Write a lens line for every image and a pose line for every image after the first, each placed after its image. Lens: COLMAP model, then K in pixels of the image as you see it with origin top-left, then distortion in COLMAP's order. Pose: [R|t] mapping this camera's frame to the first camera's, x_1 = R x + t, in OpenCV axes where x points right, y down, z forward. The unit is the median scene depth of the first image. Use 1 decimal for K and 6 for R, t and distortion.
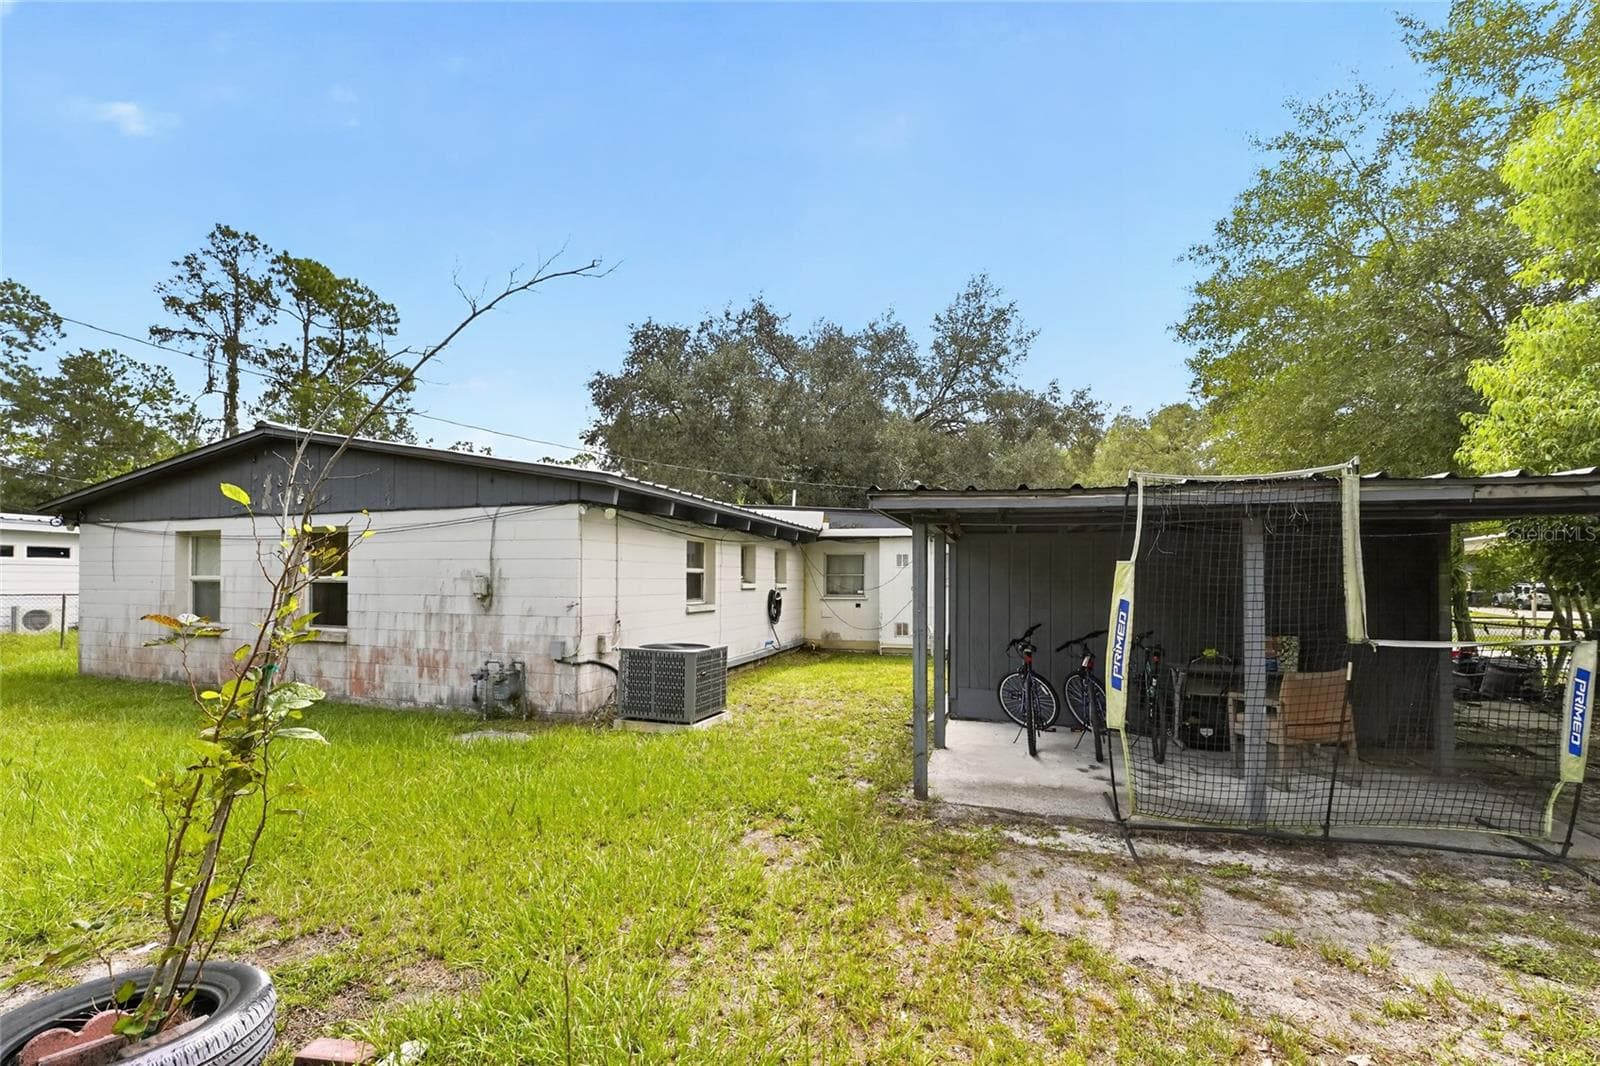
lens RADIAL K [[665.8, 0, 805.1], [0, 665.8, 580.8], [0, 0, 1]] dist [-0.021082, 0.000460]
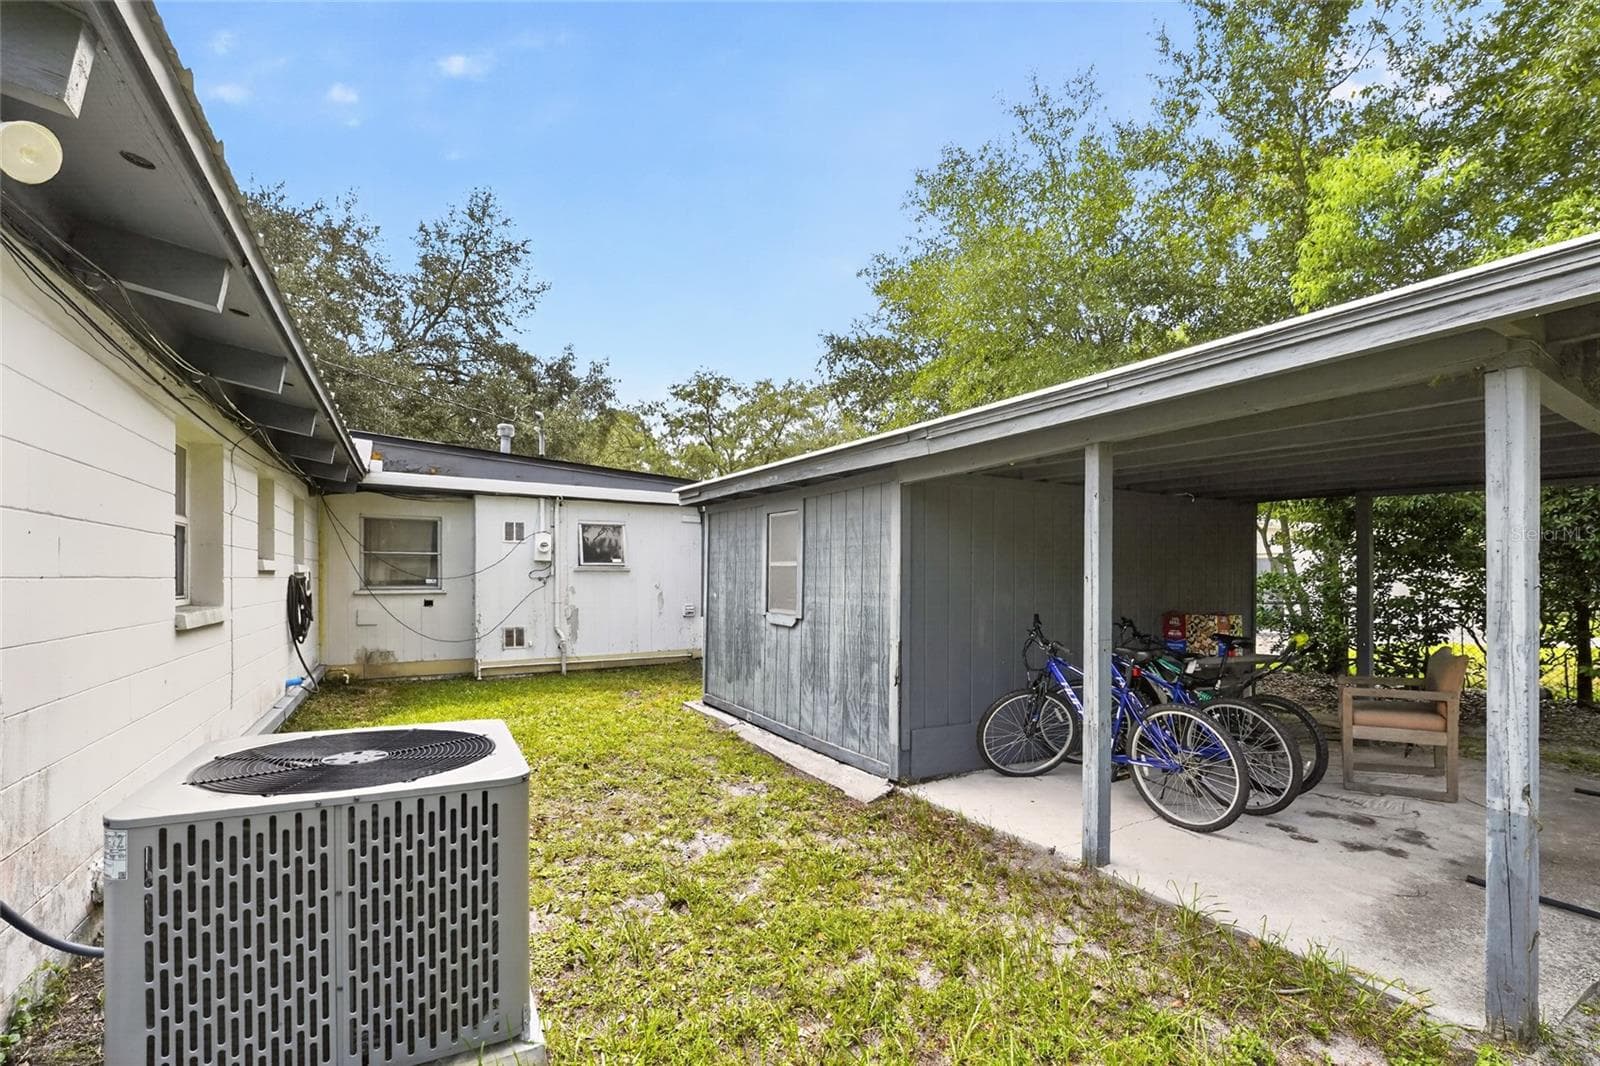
lens RADIAL K [[665.8, 0, 805.1], [0, 665.8, 580.8], [0, 0, 1]] dist [-0.021082, 0.000460]
pose [[0.671313, -0.000948, 0.741173, -0.139572], [-0.004261, 0.999978, 0.005138, 0.012174], [-0.741161, -0.006607, 0.671294, 0.341815]]
